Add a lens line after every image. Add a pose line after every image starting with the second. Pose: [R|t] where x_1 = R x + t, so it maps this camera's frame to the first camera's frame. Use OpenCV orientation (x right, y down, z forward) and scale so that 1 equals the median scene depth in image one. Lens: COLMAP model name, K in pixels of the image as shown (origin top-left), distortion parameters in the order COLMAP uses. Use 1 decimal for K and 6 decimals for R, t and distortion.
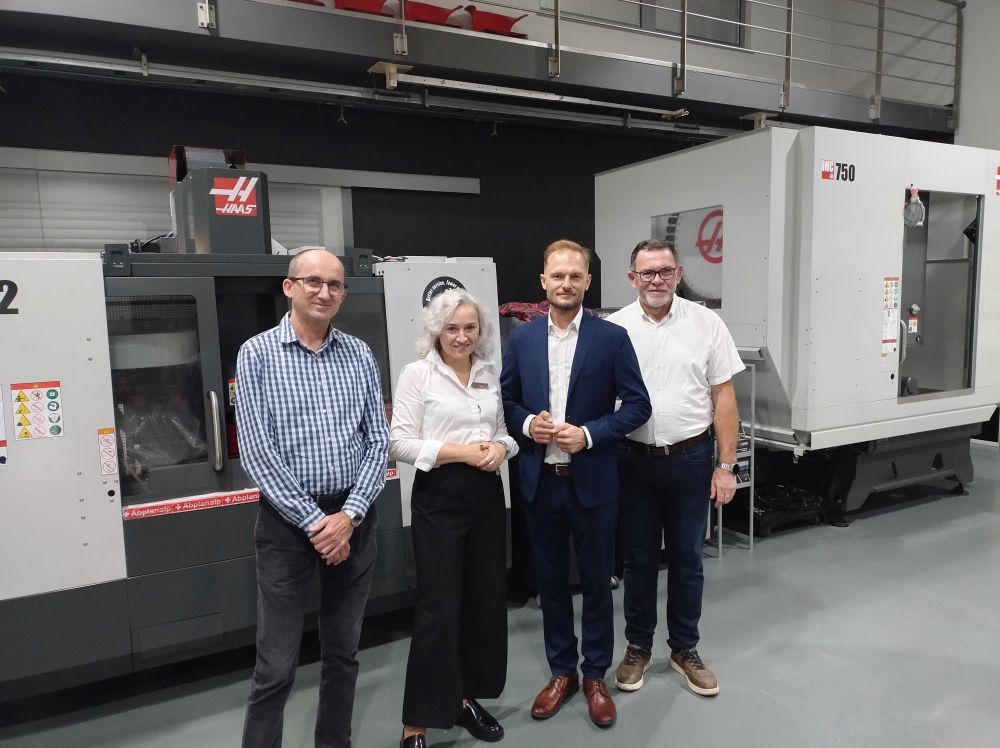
lens RADIAL K [[726.8, 0, 499.3], [0, 726.8, 377.3], [0, 0, 1]] dist [0.018347, -0.027480]
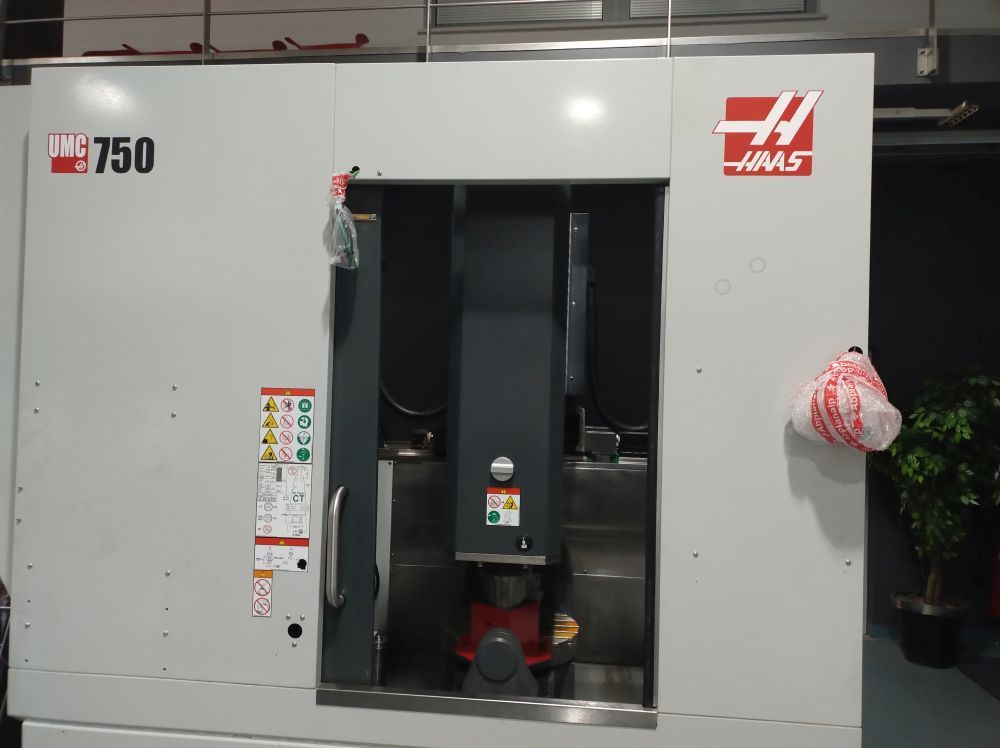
lens RADIAL K [[726.8, 0, 500.4], [0, 726.8, 369.6], [0, 0, 1]] dist [0.018347, -0.027480]
pose [[0.832840, 0.032695, -0.552547, 0.870079], [-0.103209, 0.989920, -0.096989, -0.119543], [0.543806, 0.137804, 0.827820, 0.719089]]
